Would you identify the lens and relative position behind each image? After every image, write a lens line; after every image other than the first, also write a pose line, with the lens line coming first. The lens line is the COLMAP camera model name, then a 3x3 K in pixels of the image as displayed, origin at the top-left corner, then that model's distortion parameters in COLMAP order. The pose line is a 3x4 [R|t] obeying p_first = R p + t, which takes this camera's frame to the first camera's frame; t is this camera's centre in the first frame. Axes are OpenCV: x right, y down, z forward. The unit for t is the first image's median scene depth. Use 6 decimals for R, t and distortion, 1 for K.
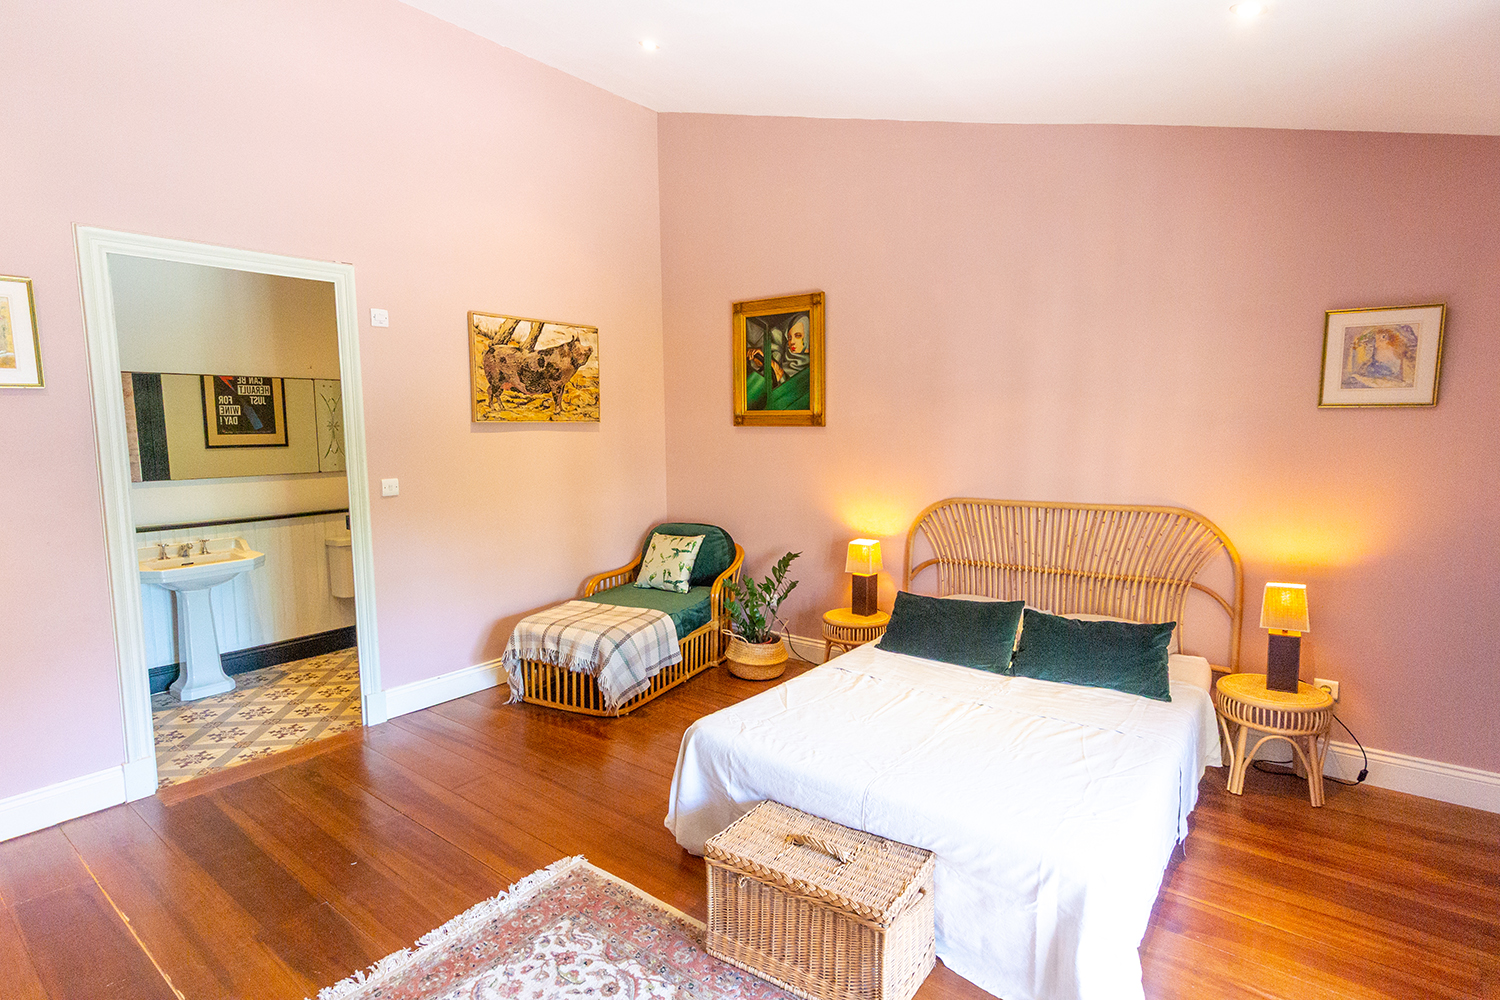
lens RADIAL K [[770.2, 0, 750.0], [0, 770.2, 500.0], [0, 0, 1]] dist [-0.001673, -0.000449]
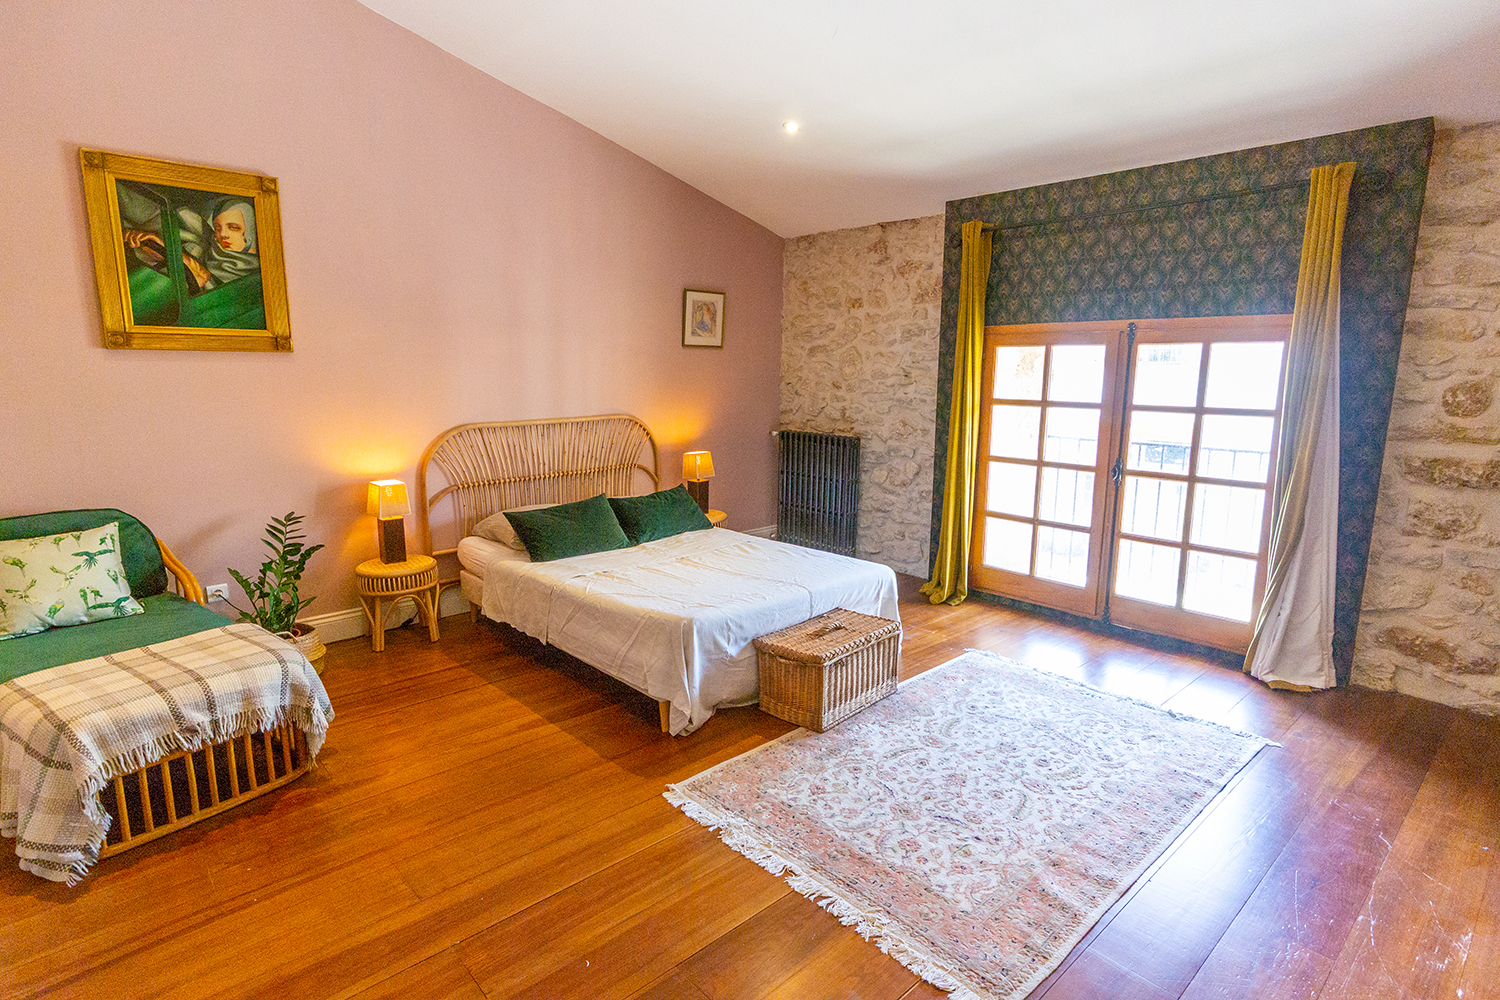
lens RADIAL K [[770.2, 0, 750.0], [0, 770.2, 500.0], [0, 0, 1]] dist [-0.001673, -0.000449]
pose [[0.149516, -0.160550, 0.975638, -0.634455], [0.095674, 0.984448, 0.147337, -0.016441], [-0.984120, 0.071314, 0.162551, 0.411623]]
